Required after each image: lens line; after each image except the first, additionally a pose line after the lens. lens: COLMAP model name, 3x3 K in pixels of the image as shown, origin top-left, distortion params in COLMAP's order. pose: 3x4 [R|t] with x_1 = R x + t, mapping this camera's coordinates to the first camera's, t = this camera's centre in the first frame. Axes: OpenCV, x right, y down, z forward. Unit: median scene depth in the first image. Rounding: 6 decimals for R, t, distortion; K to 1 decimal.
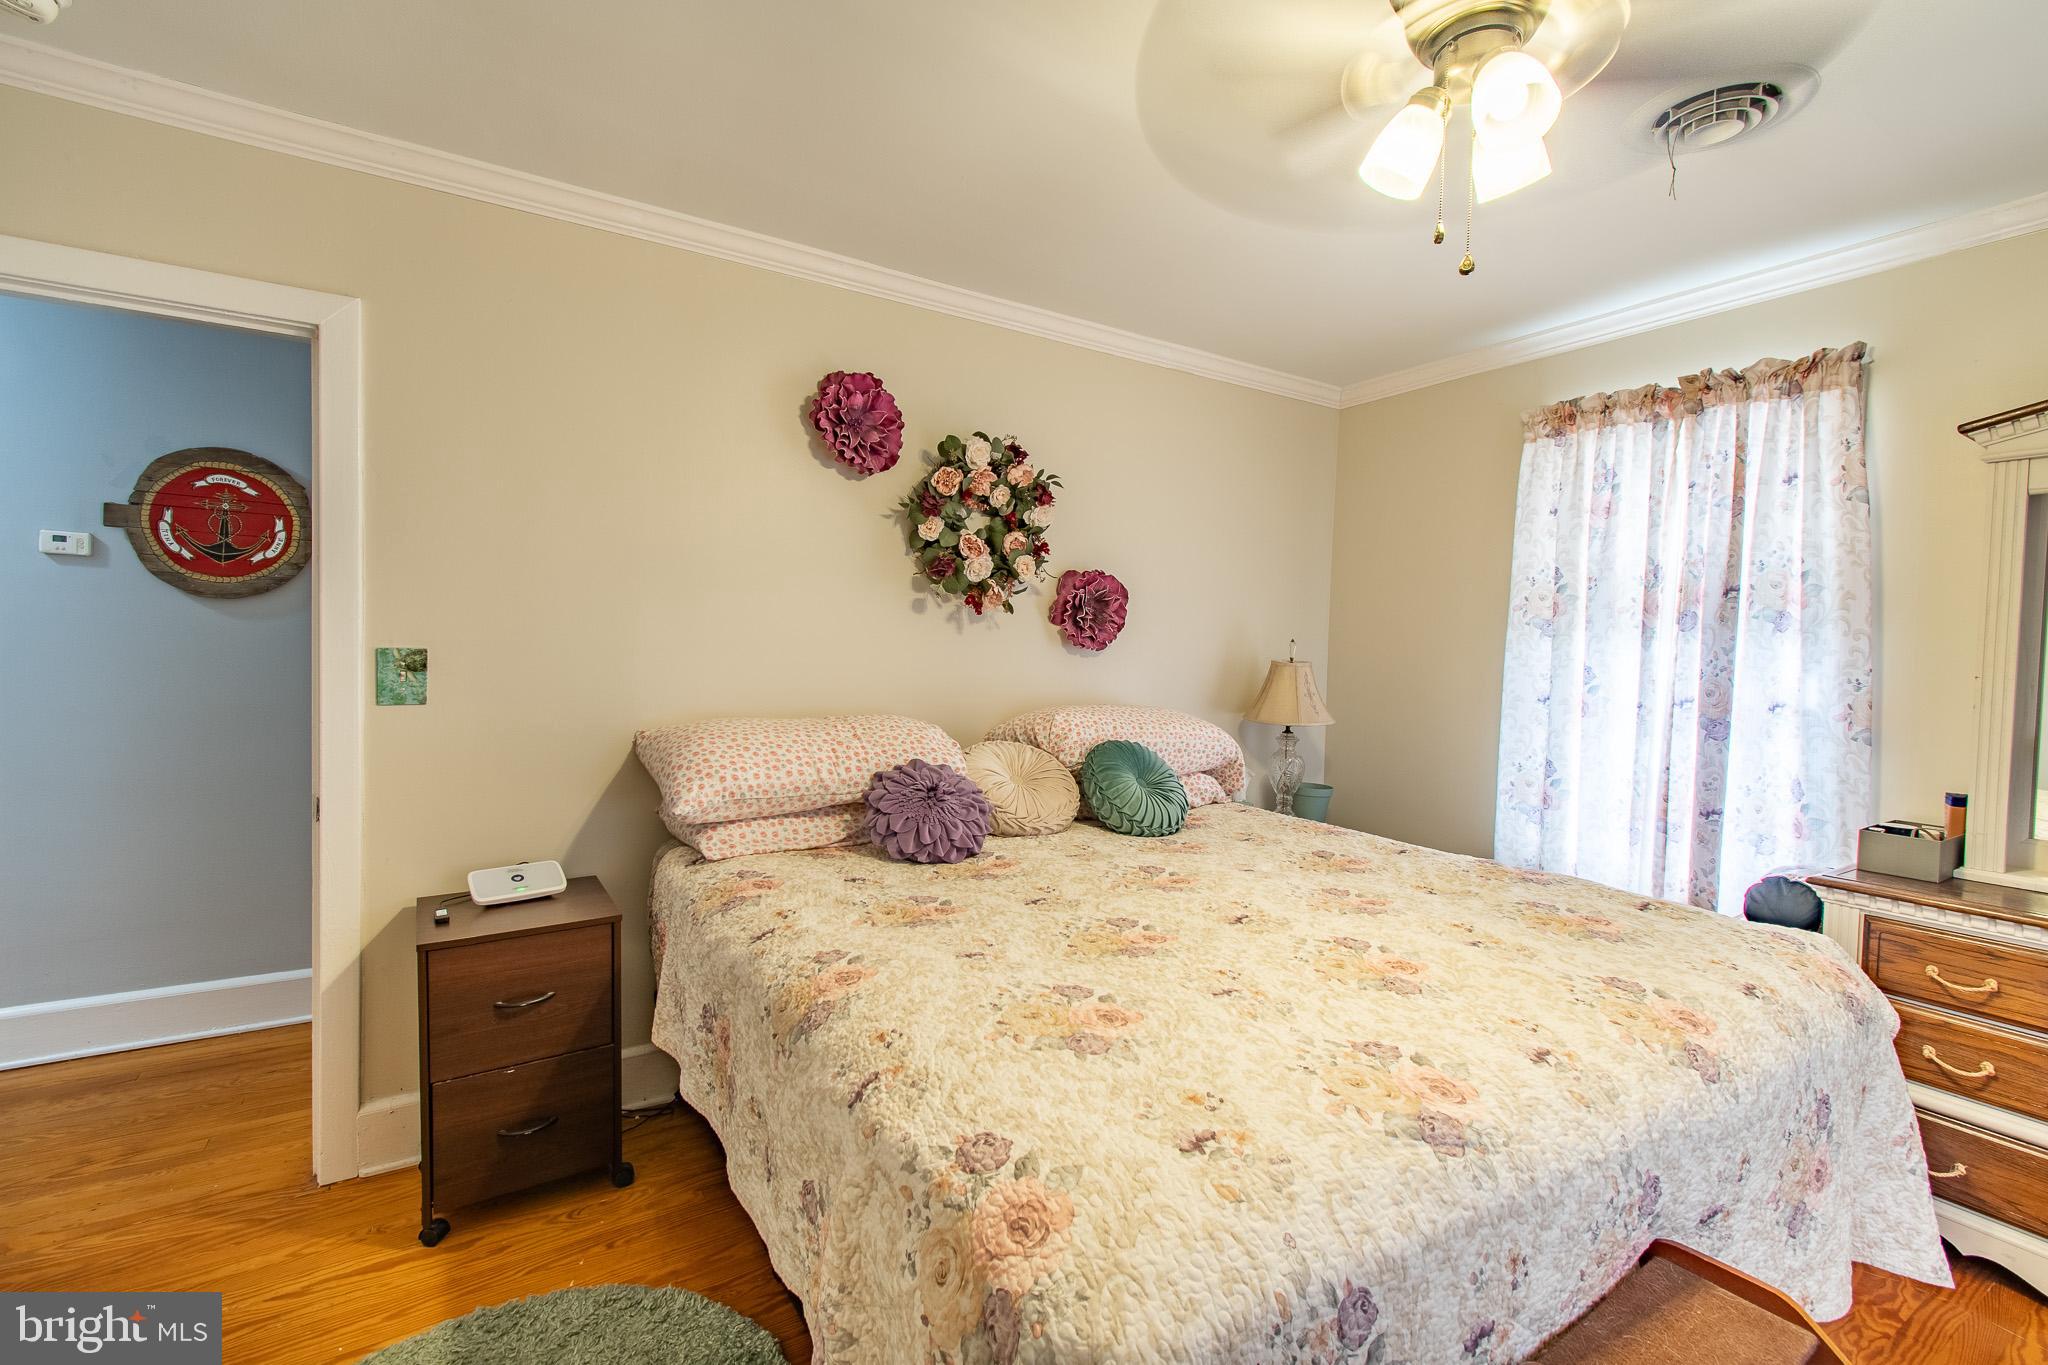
lens RADIAL K [[903.8, 0, 1022.0], [0, 903.8, 683.4], [0, 0, 1]] dist [0.003676, -0.002740]
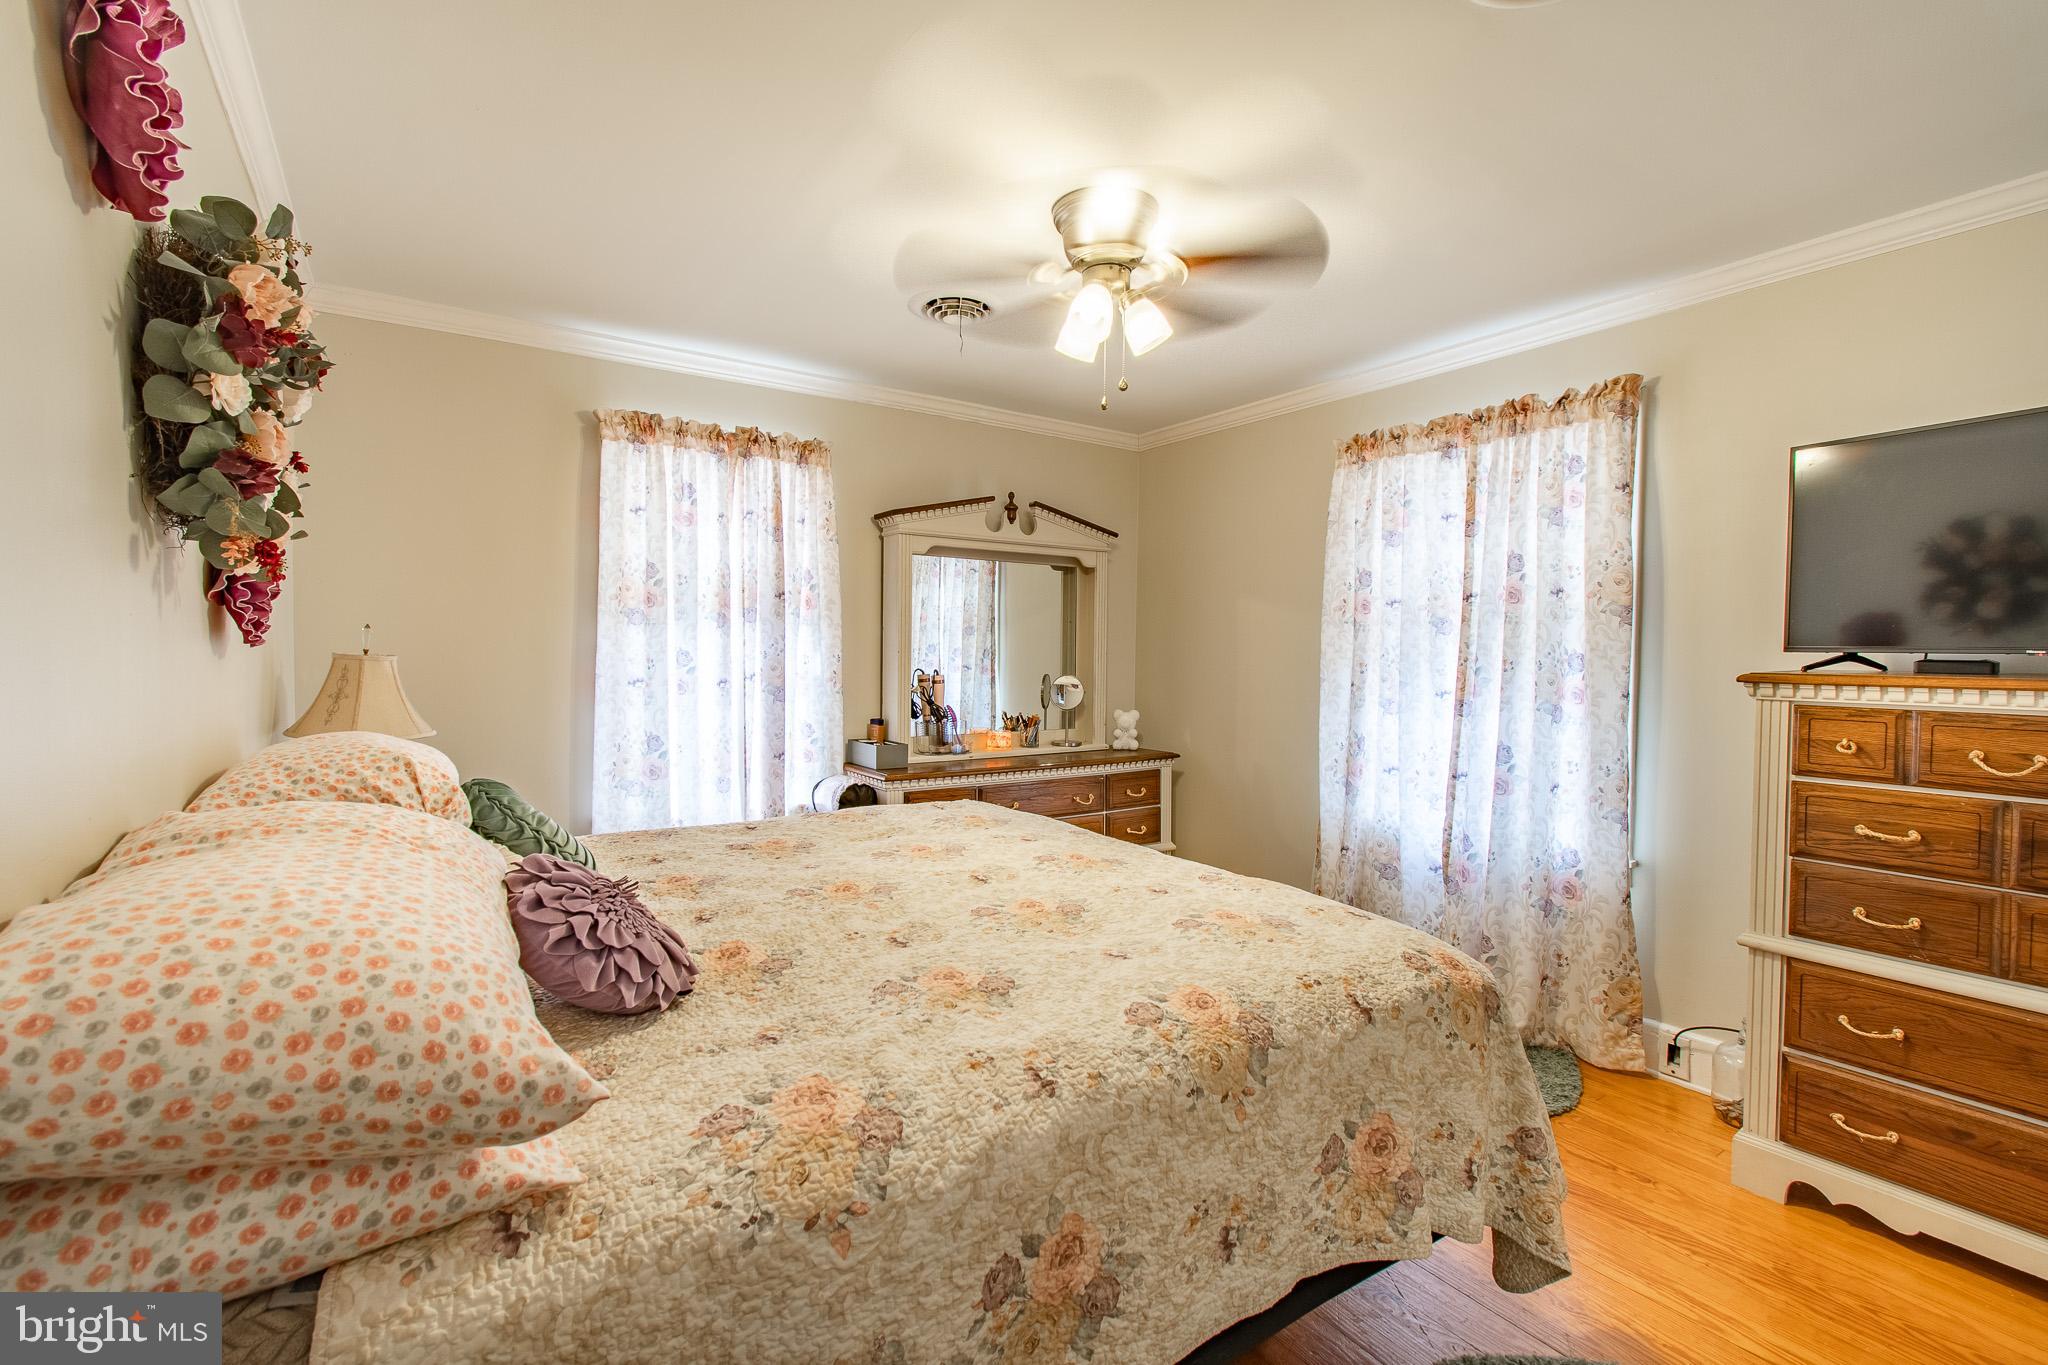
lens RADIAL K [[903.8, 0, 1023.5], [0, 903.8, 678.0], [0, 0, 1]] dist [0.003676, -0.002740]
pose [[-0.035587, -0.057573, 0.997707, -0.628301], [0.031136, 0.997791, 0.058688, -0.043787], [-0.998881, 0.033153, -0.033716, 0.676735]]
